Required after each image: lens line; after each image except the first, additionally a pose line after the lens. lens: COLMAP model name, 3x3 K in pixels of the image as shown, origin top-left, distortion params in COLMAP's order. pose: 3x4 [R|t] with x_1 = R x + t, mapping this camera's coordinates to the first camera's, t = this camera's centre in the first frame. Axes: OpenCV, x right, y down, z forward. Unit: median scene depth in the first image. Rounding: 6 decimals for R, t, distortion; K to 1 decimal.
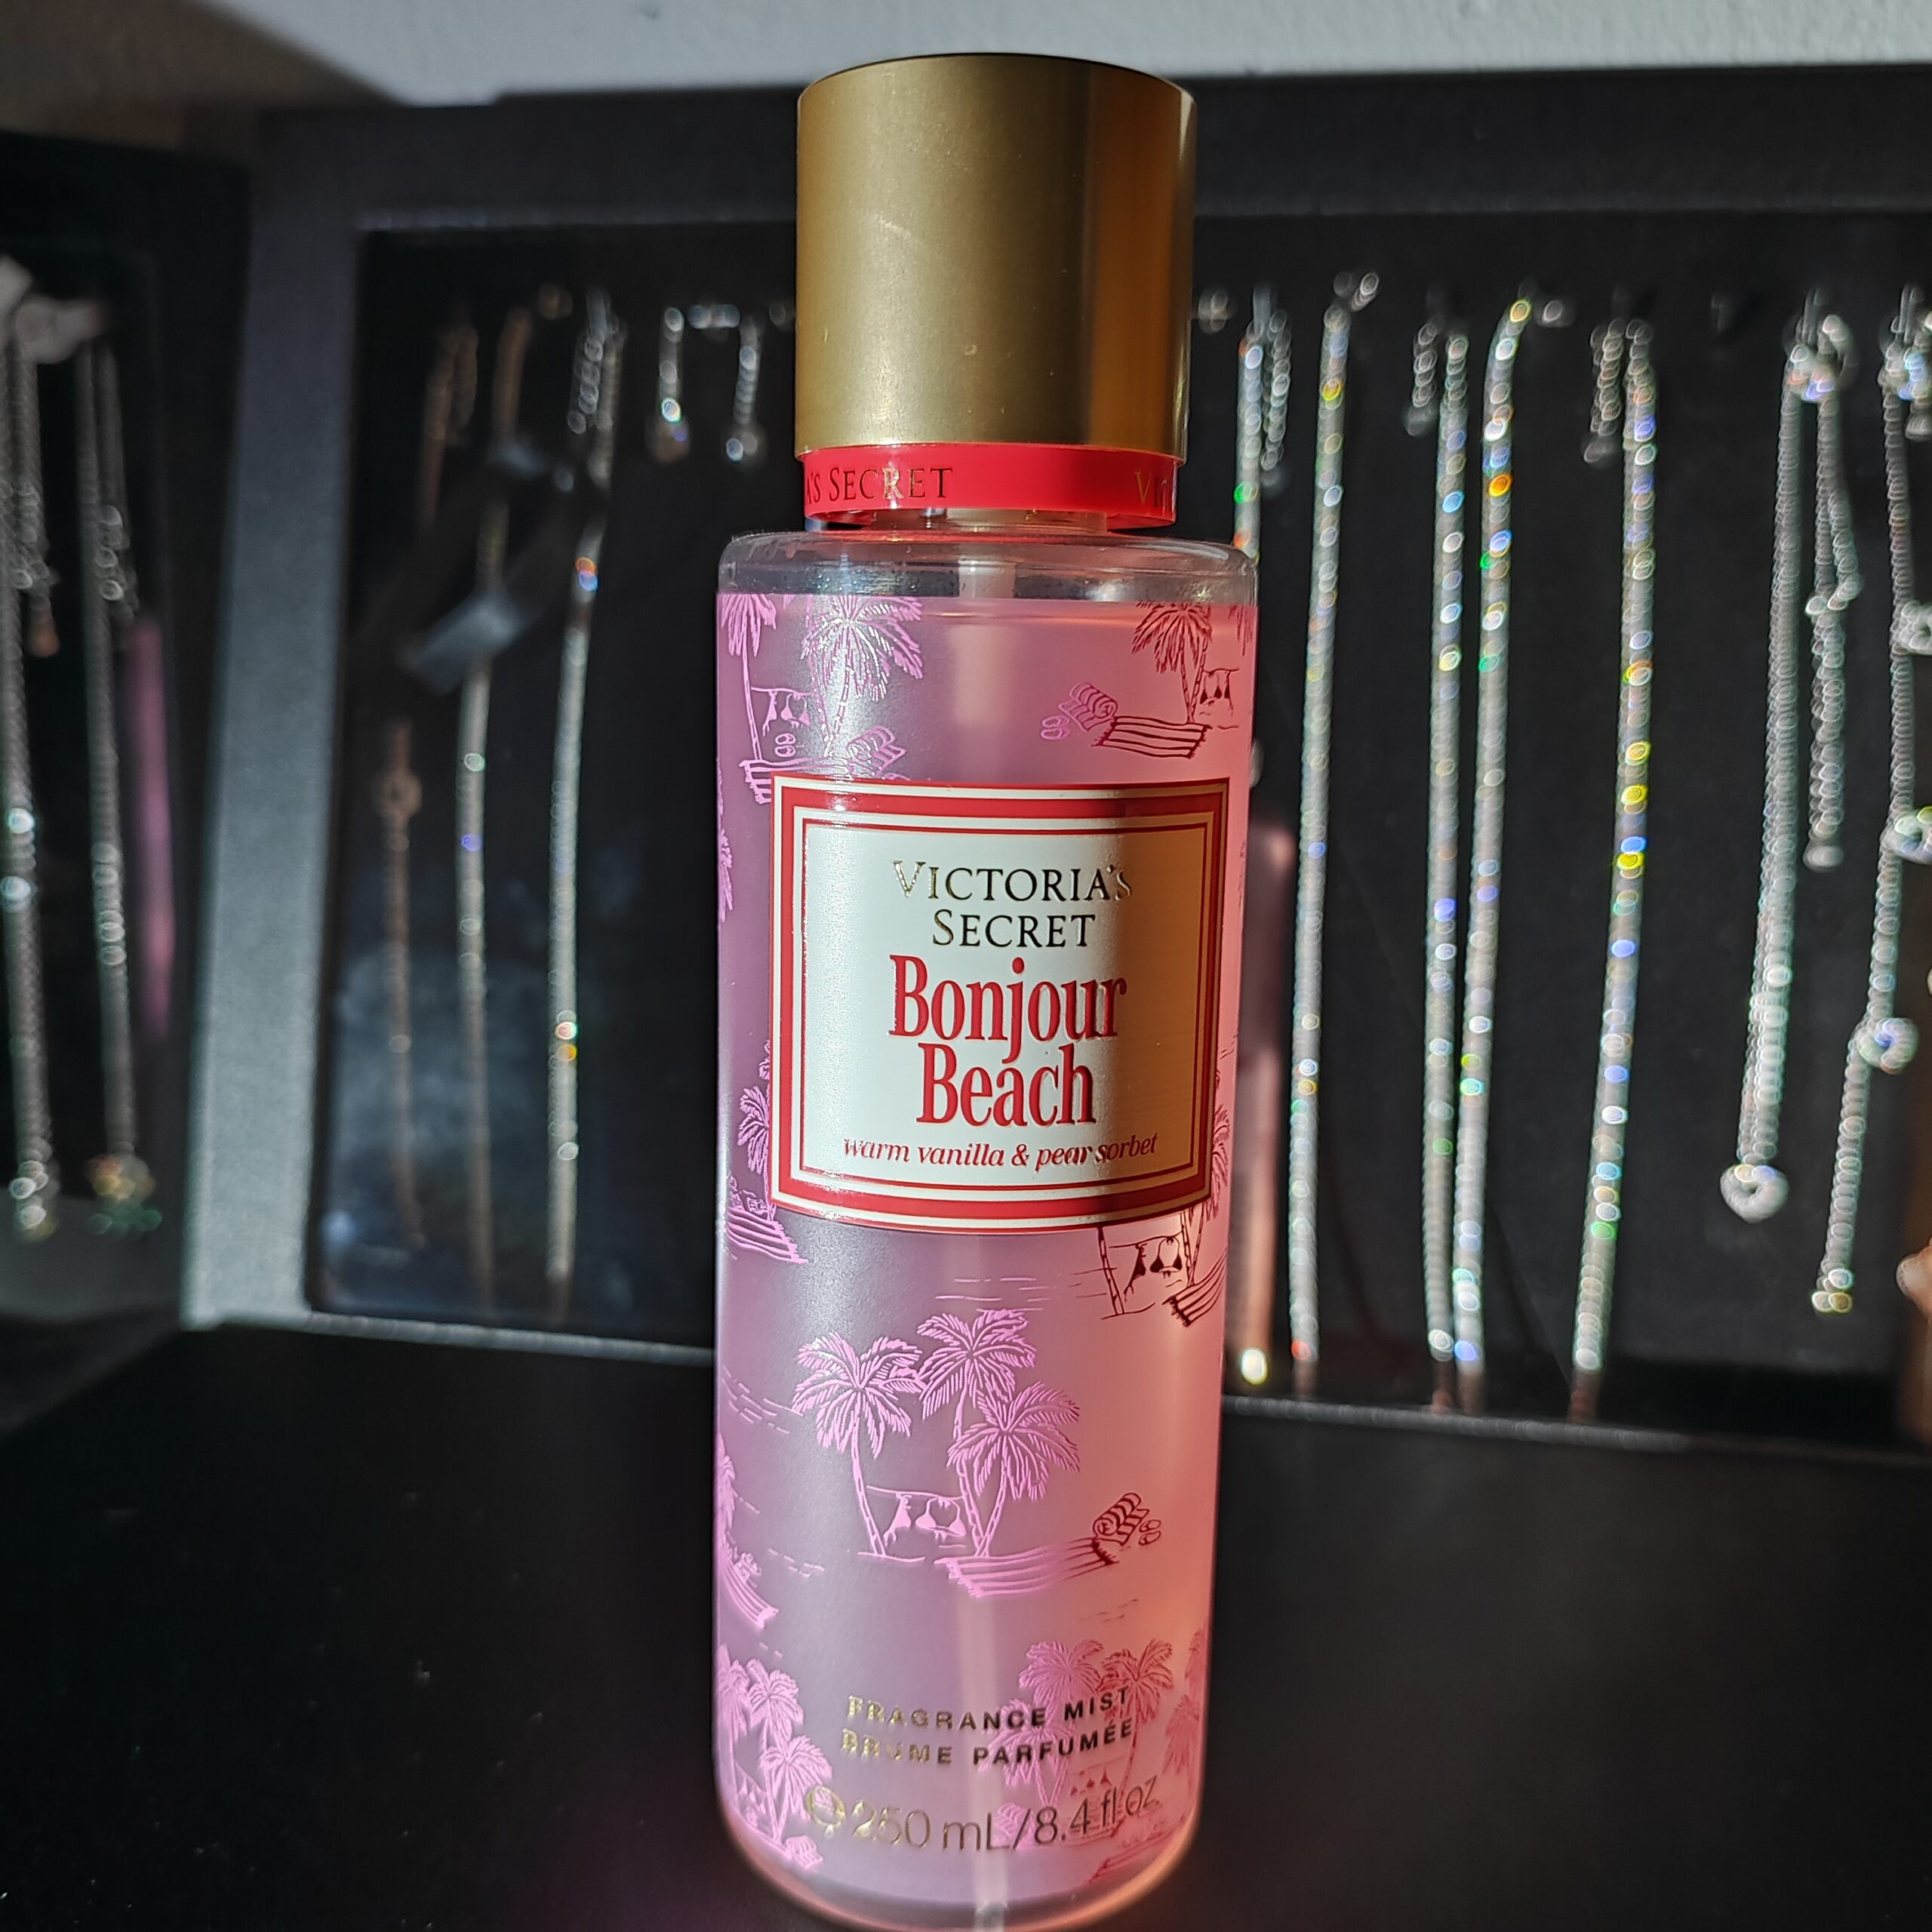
lens RADIAL K [[1939.4, 0, 966.4], [0, 1939.4, 972.2], [0, 0, 1]] dist [-0.034731, 0.000000]
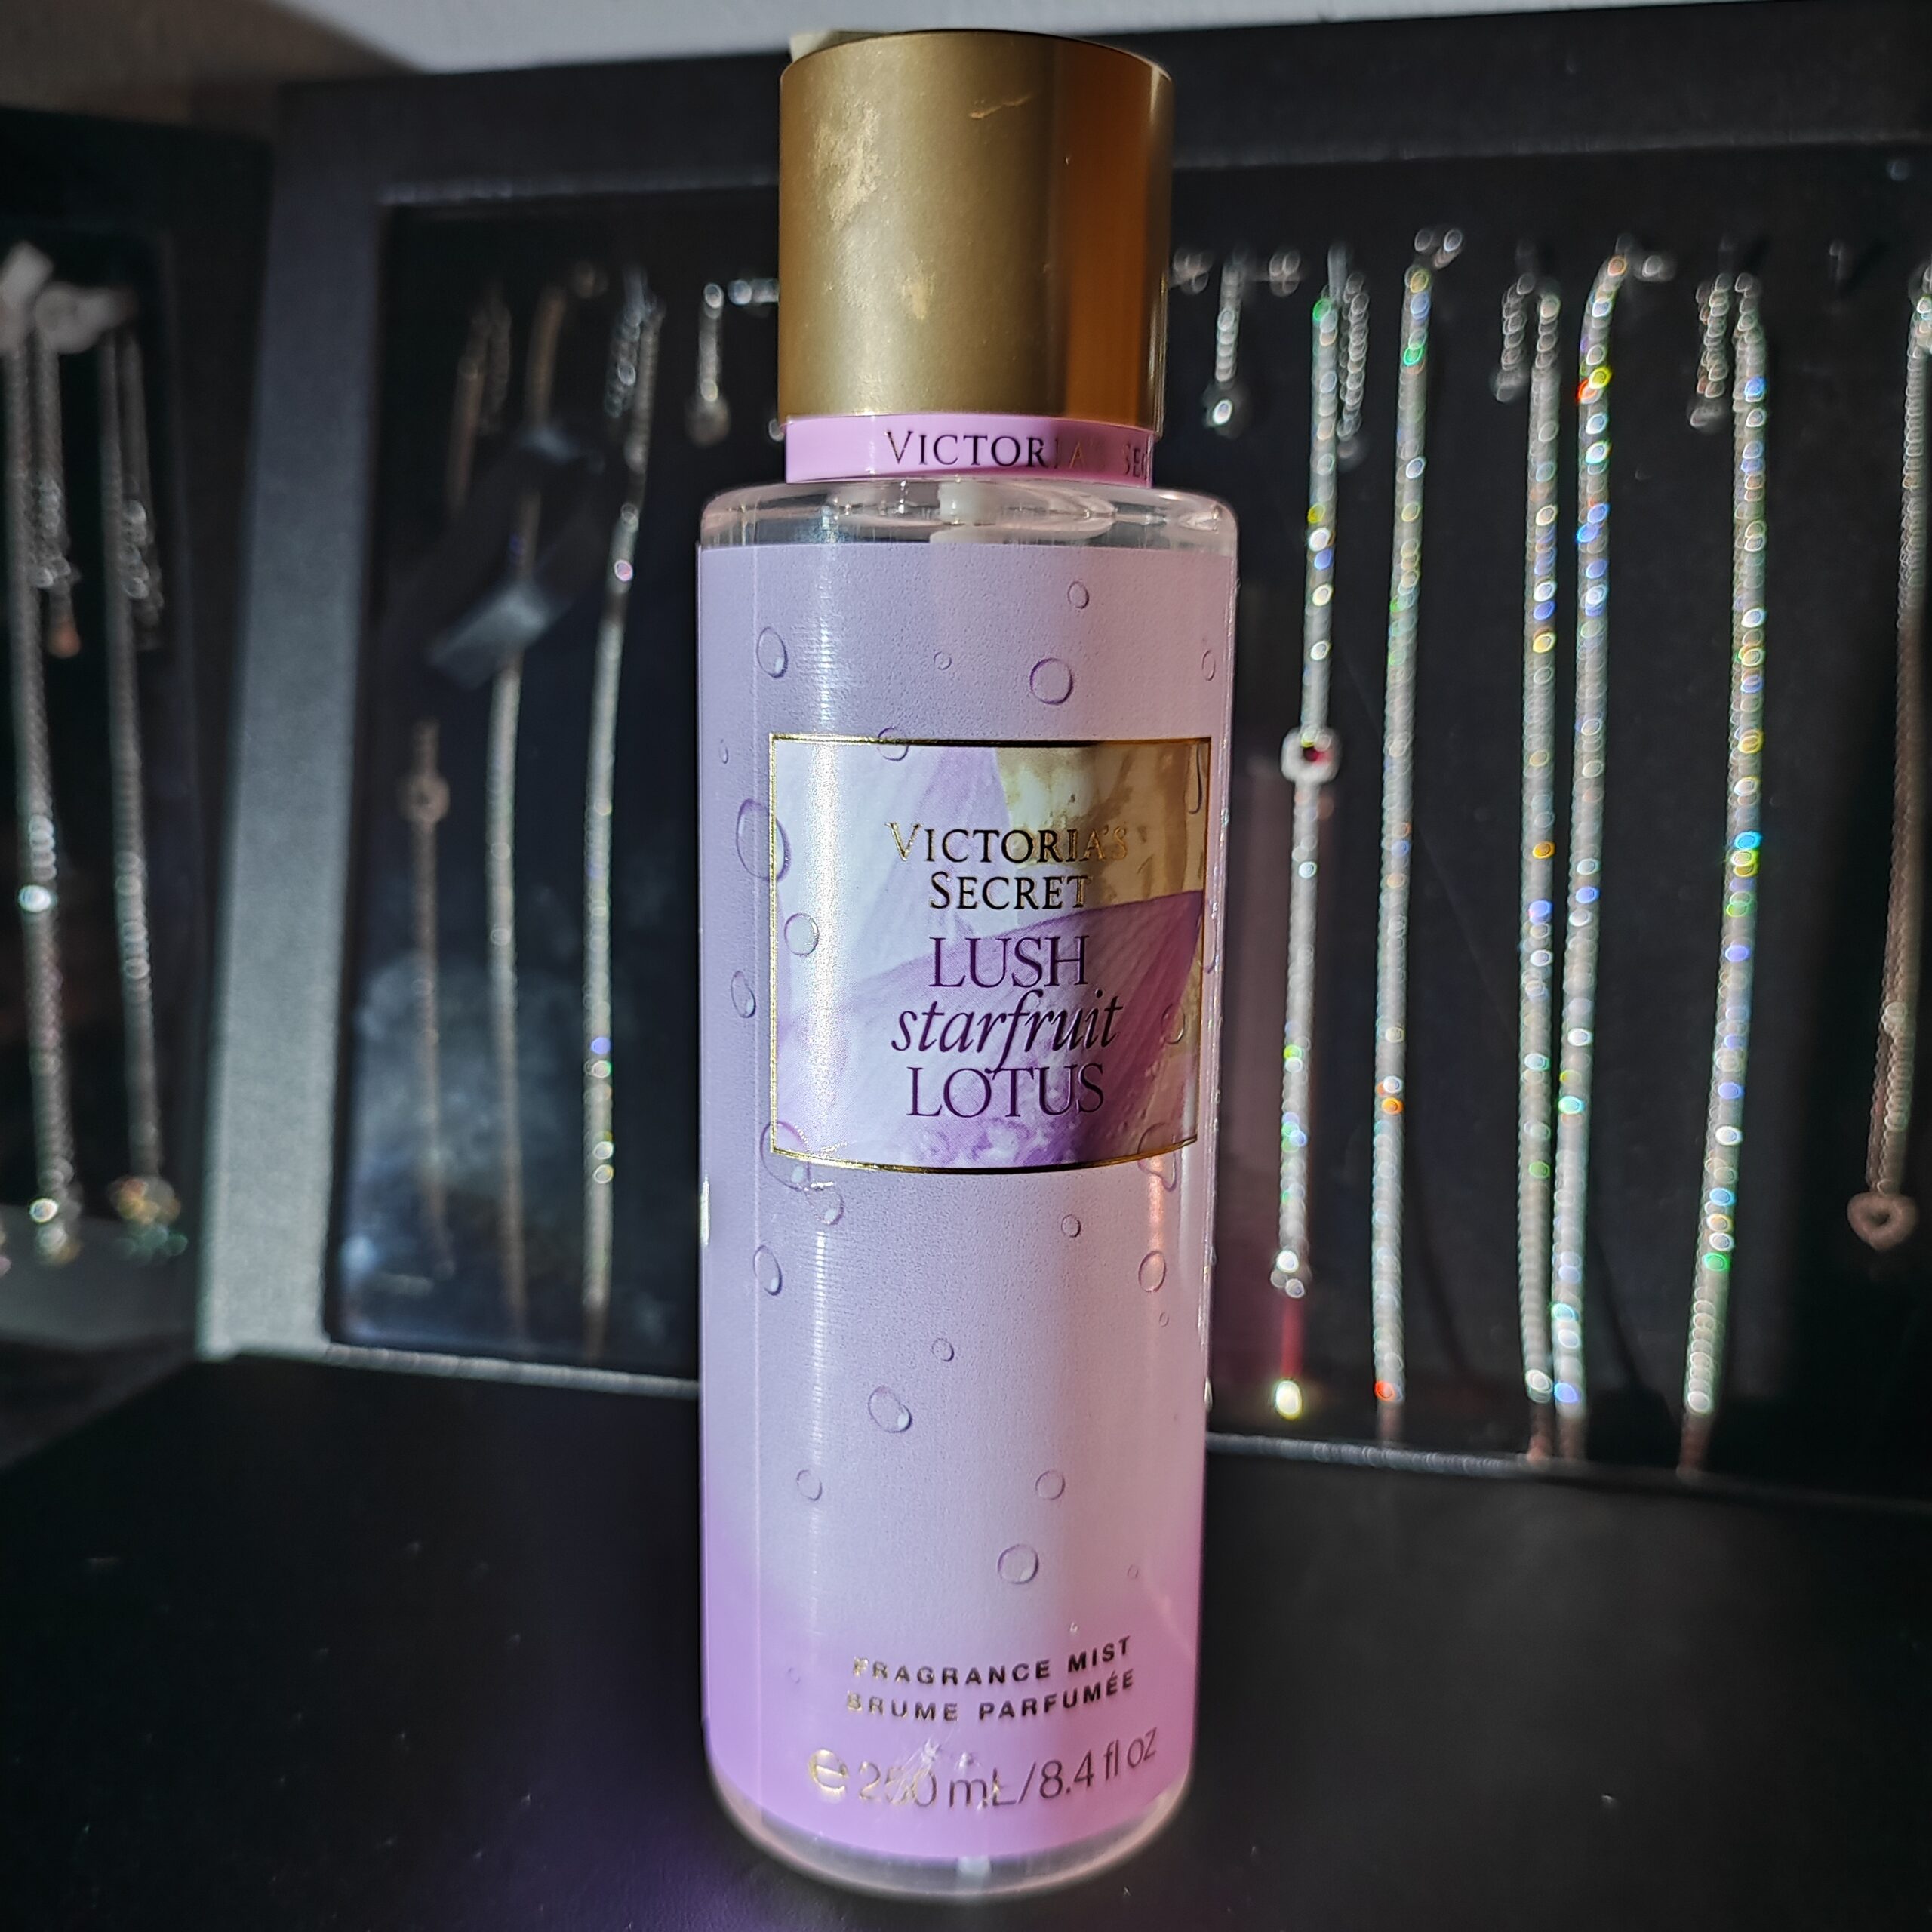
lens RADIAL K [[1939.4, 0, 965.4], [0, 1939.4, 971.6], [0, 0, 1]] dist [-0.034731, 0.000000]
pose [[0.998880, -0.002891, -0.047217, 0.017092], [0.002278, 0.999912, -0.013035, 0.007166], [0.047251, 0.012912, 0.998800, 0.067492]]
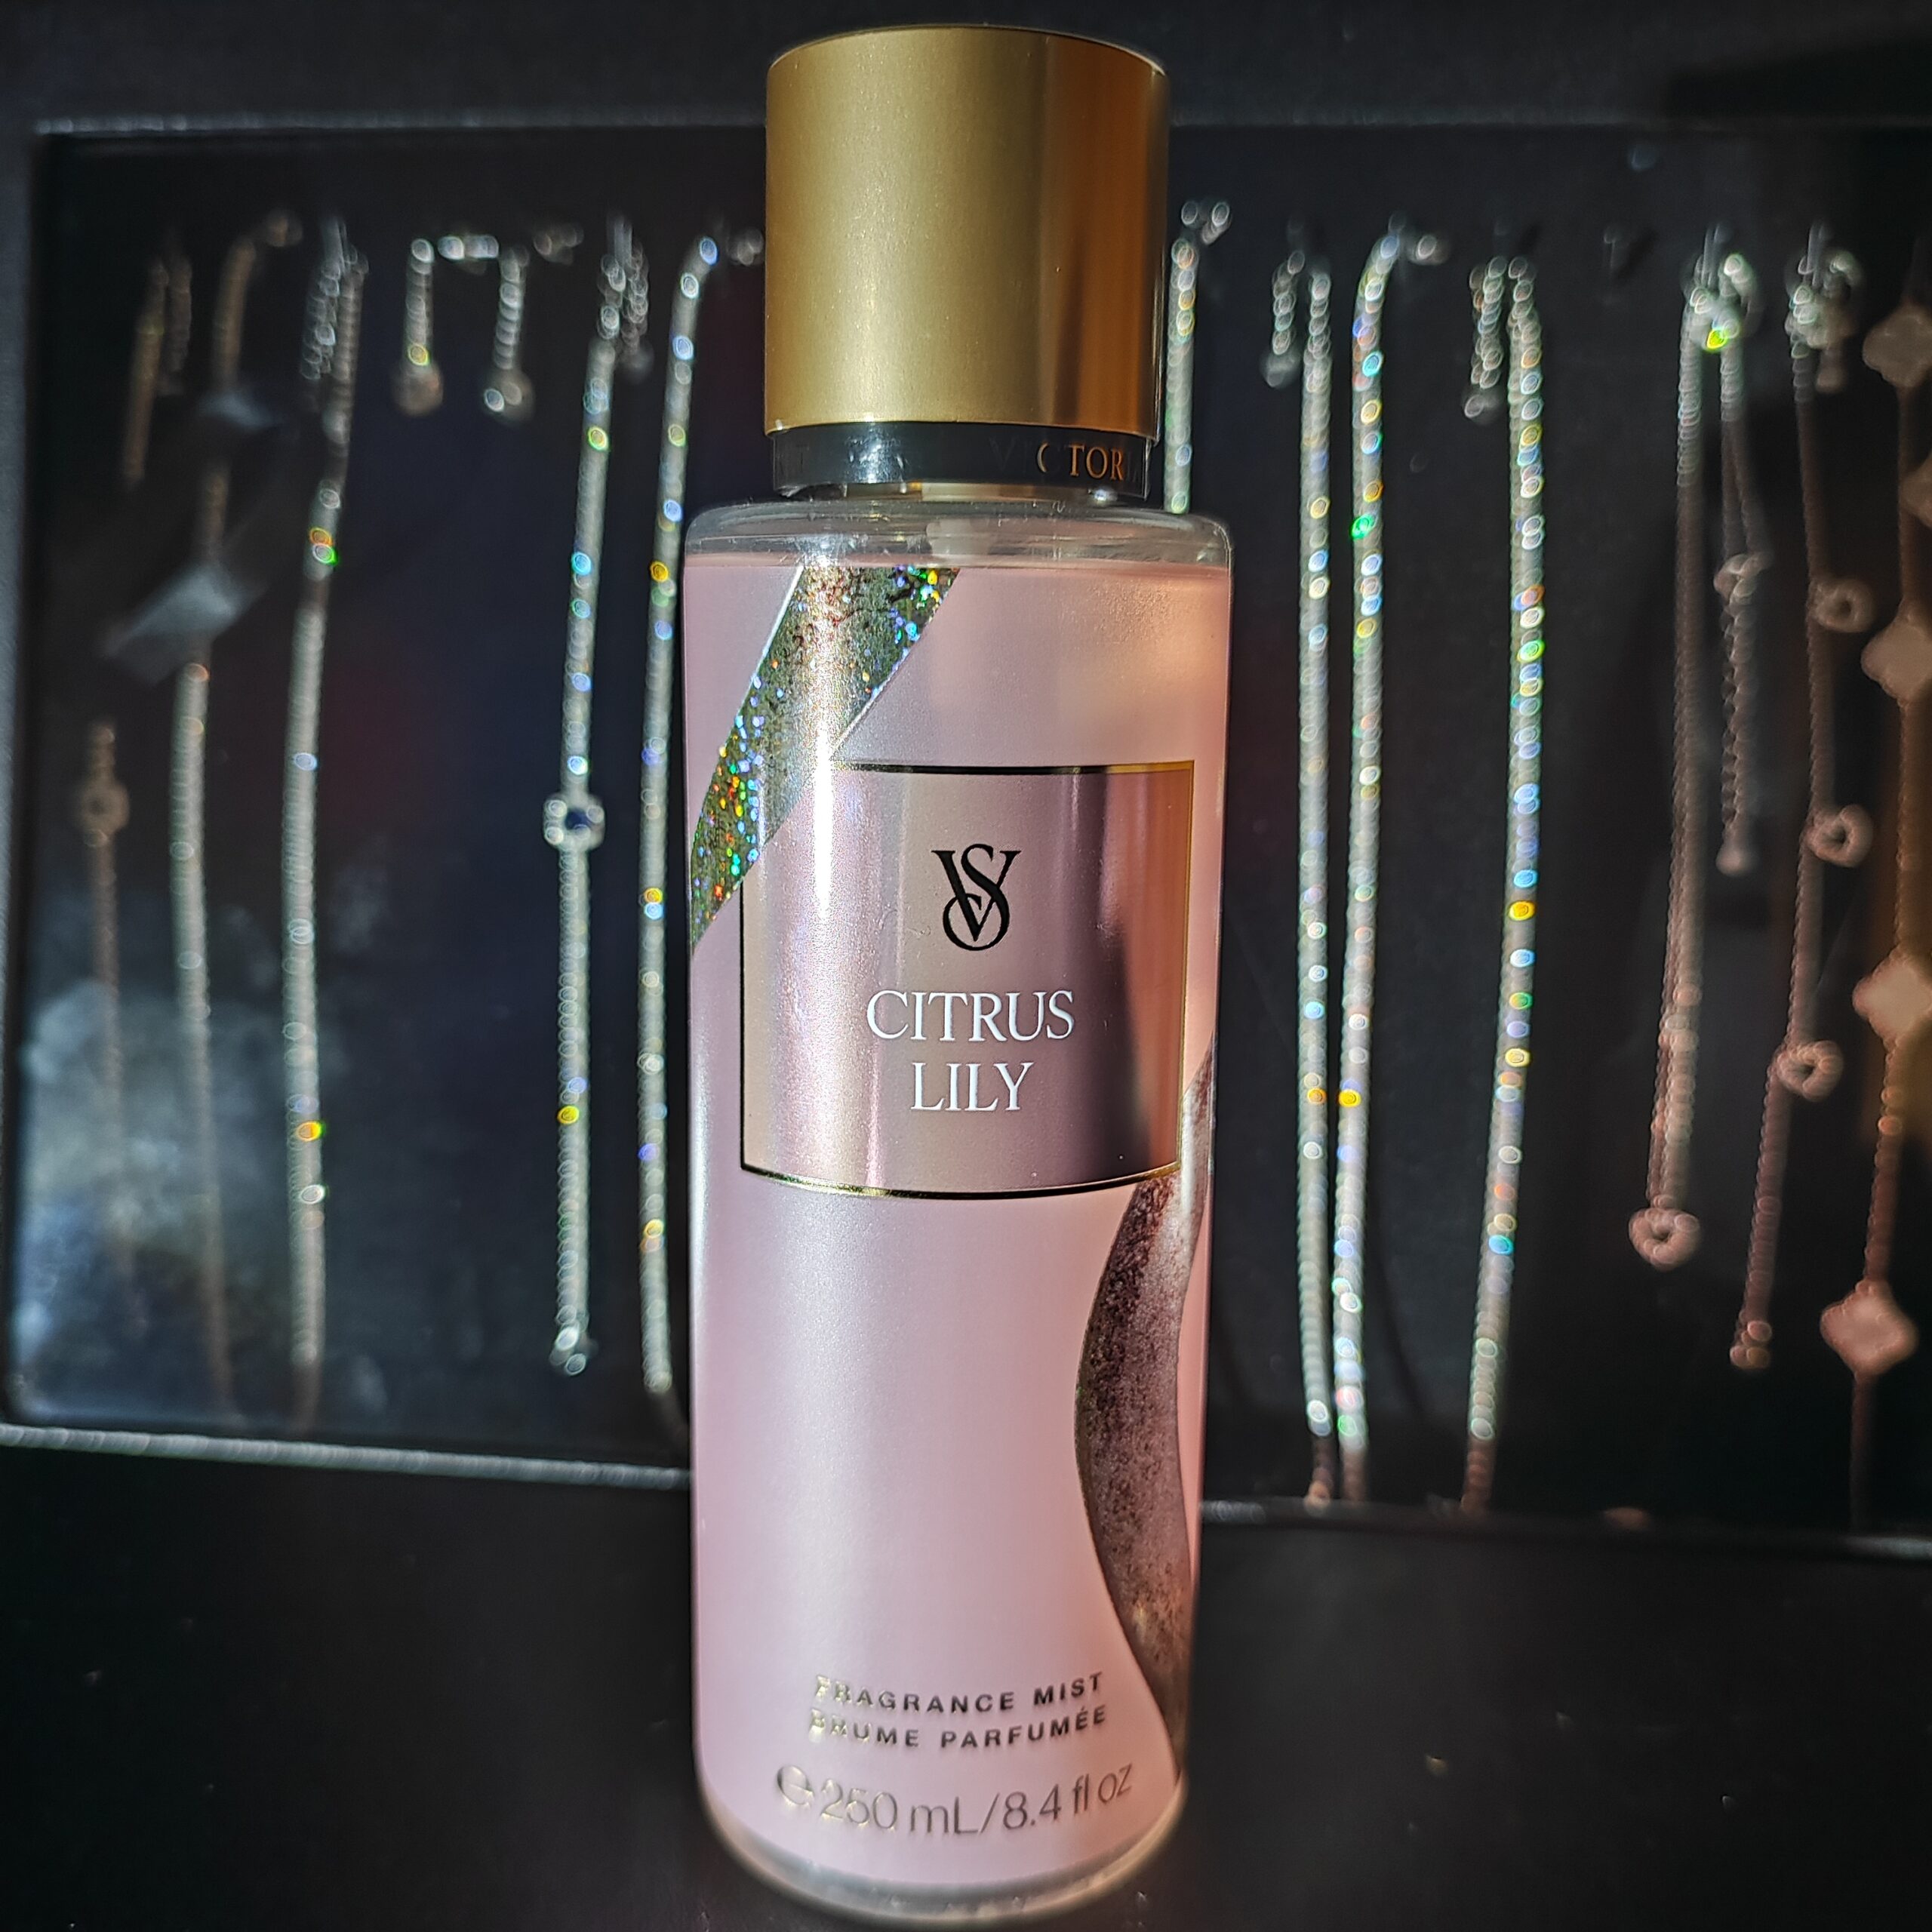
lens RADIAL K [[1939.4, 0, 964.2], [0, 1939.4, 969.9], [0, 0, 1]] dist [-0.034731, 0.000000]
pose [[0.996431, -0.017019, 0.082675, 0.013364], [0.016573, 0.999844, 0.006075, -0.019642], [-0.082766, -0.004683, 0.996558, 0.132874]]
